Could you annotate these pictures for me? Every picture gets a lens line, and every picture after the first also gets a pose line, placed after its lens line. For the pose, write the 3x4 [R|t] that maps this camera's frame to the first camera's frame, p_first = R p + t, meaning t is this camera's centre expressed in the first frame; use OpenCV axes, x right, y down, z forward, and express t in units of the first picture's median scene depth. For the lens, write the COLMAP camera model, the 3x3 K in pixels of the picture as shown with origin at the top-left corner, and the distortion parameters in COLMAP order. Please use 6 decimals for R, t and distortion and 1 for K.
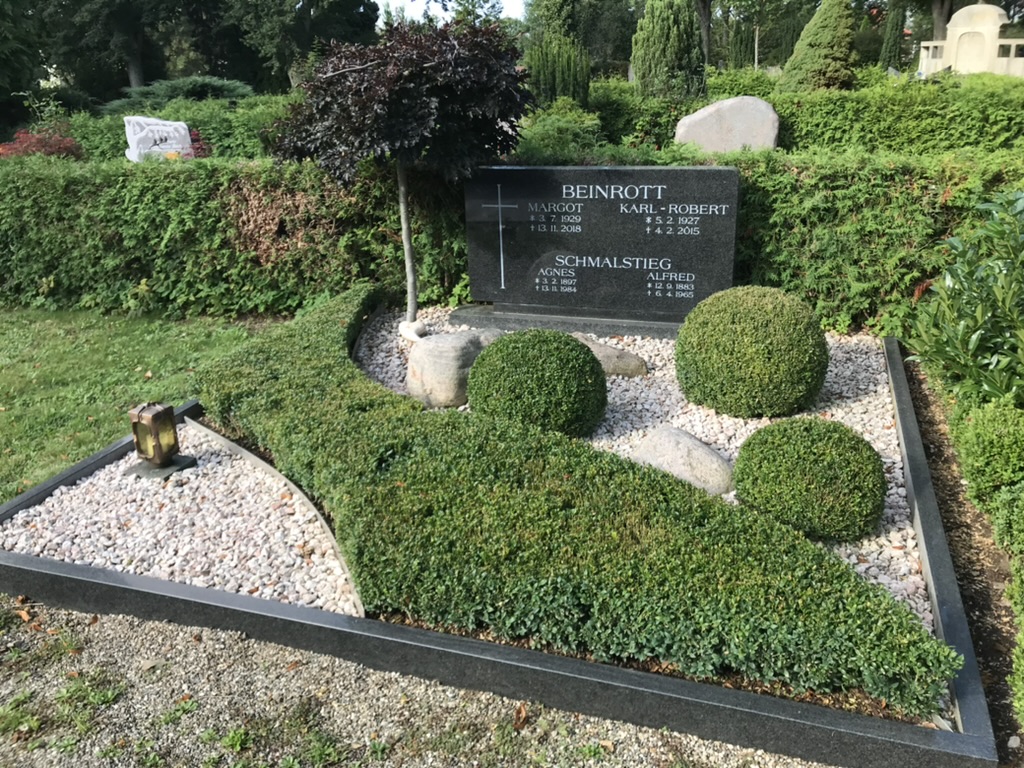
lens RADIAL K [[856.1, 0, 509.0], [0, 856.1, 401.0], [0, 0, 1]] dist [0.077564, -0.100099]
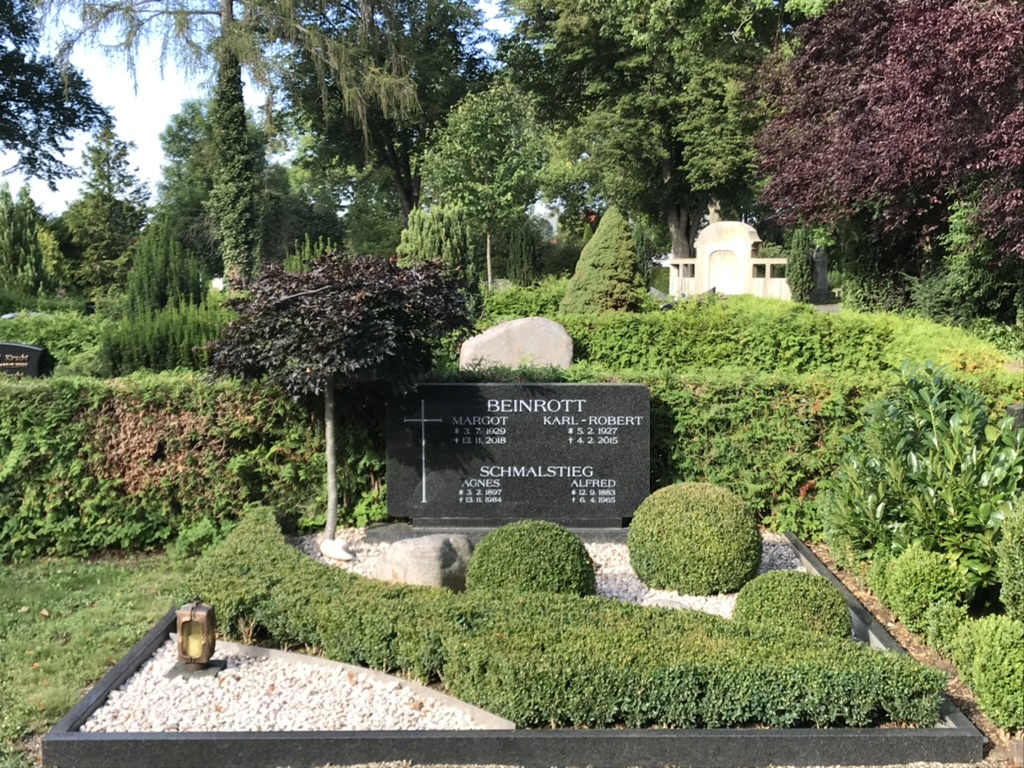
lens RADIAL K [[1321.6, 0, 515.5], [0, 1321.6, 384.1], [0, 0, 1]] dist [0.113160, 0.000000]
pose [[0.942926, -0.000093, 0.333001, -0.426373], [0.091813, 0.961312, -0.259711, 0.144757], [-0.320094, 0.275462, 0.906455, -0.452056]]
